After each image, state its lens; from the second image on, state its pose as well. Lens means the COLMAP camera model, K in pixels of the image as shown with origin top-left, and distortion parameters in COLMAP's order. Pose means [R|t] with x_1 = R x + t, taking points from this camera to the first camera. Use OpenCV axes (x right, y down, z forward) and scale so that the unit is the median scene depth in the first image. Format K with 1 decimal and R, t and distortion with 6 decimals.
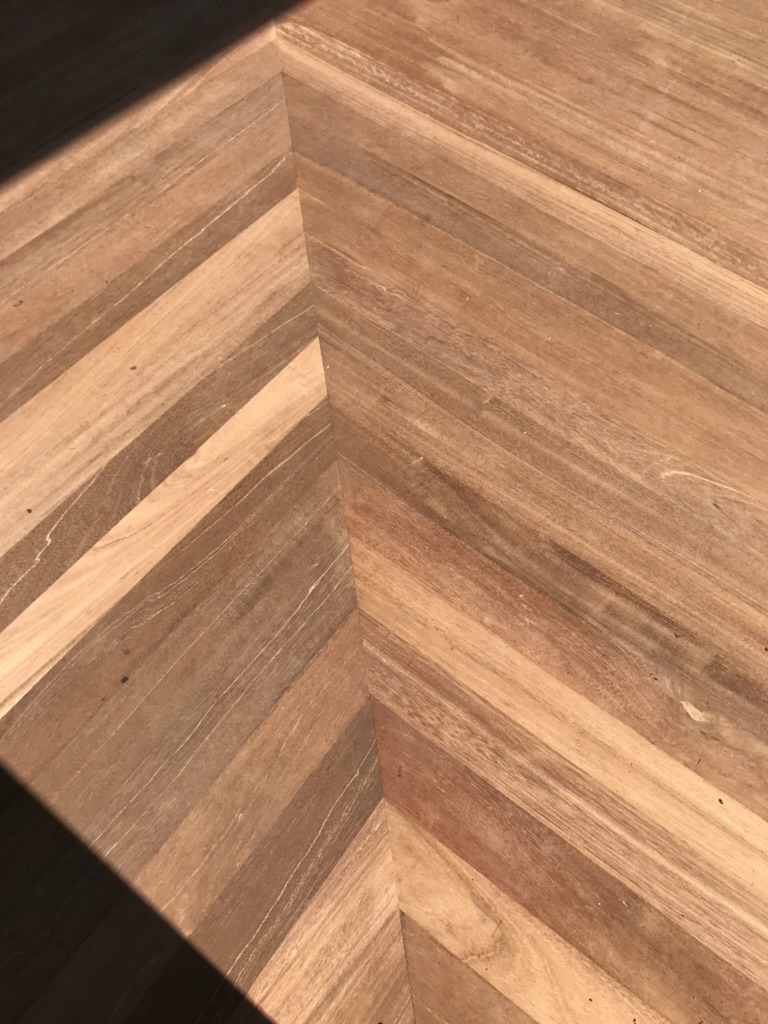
lens RADIAL K [[838.9, 0, 384.0], [0, 838.9, 512.0], [0, 0, 1]] dist [-0.002850, -0.004163]
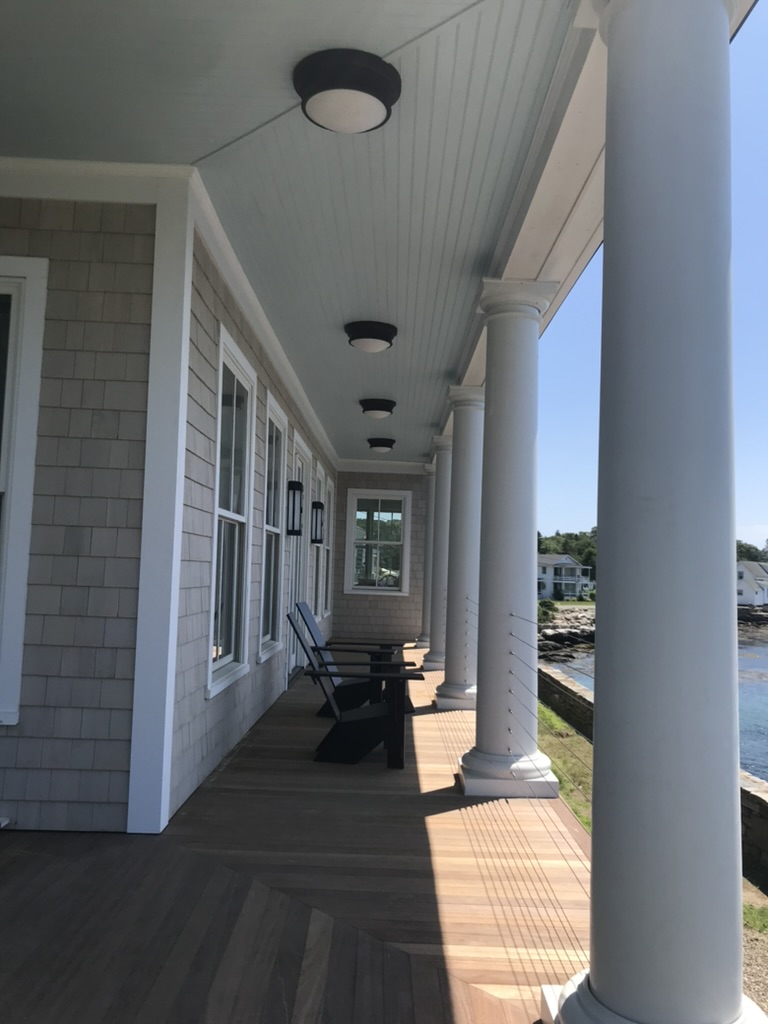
lens RADIAL K [[839.9, 0, 393.3], [0, 839.9, 505.7], [0, 0, 1]] dist [0.007988, -0.001436]
pose [[0.803187, -0.011532, 0.595615, -1.279956], [0.527503, 0.478362, -0.702076, 0.991002], [-0.276824, 0.878087, 0.390297, -0.881409]]
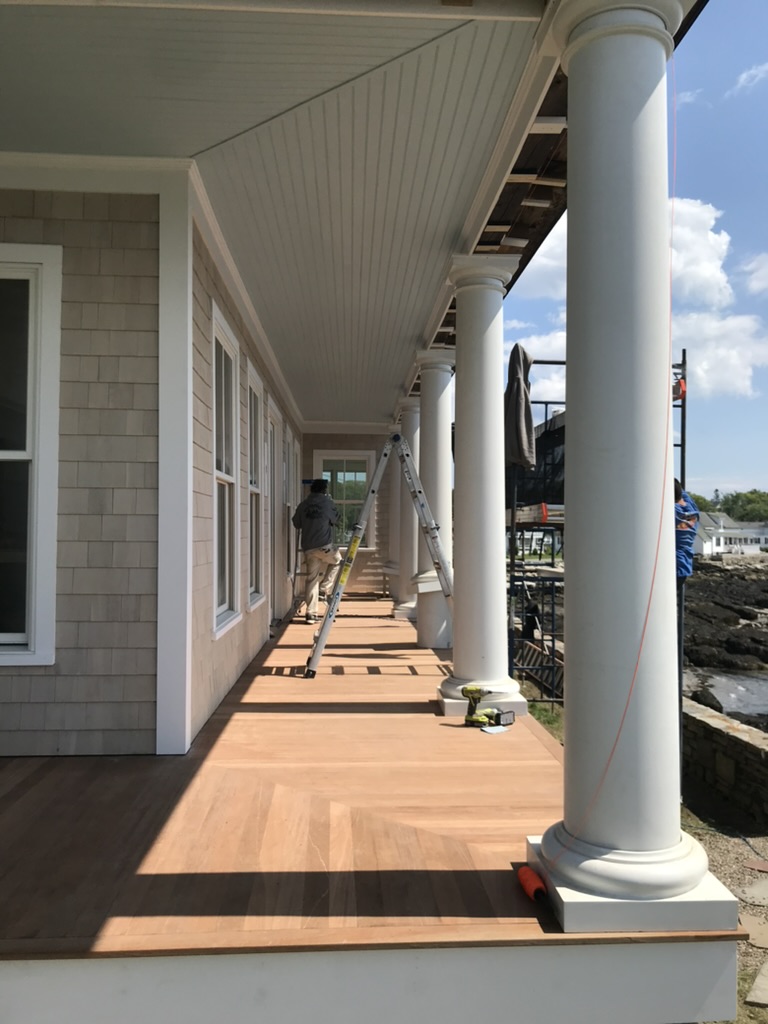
lens RADIAL K [[838.9, 0, 384.0], [0, 838.9, 512.0], [0, 0, 1]] dist [-0.002850, -0.004163]
pose [[0.776620, -0.065871, 0.626516, -1.536925], [0.568913, 0.500451, -0.652600, 1.152079], [-0.270553, 0.863256, 0.426135, -0.960323]]
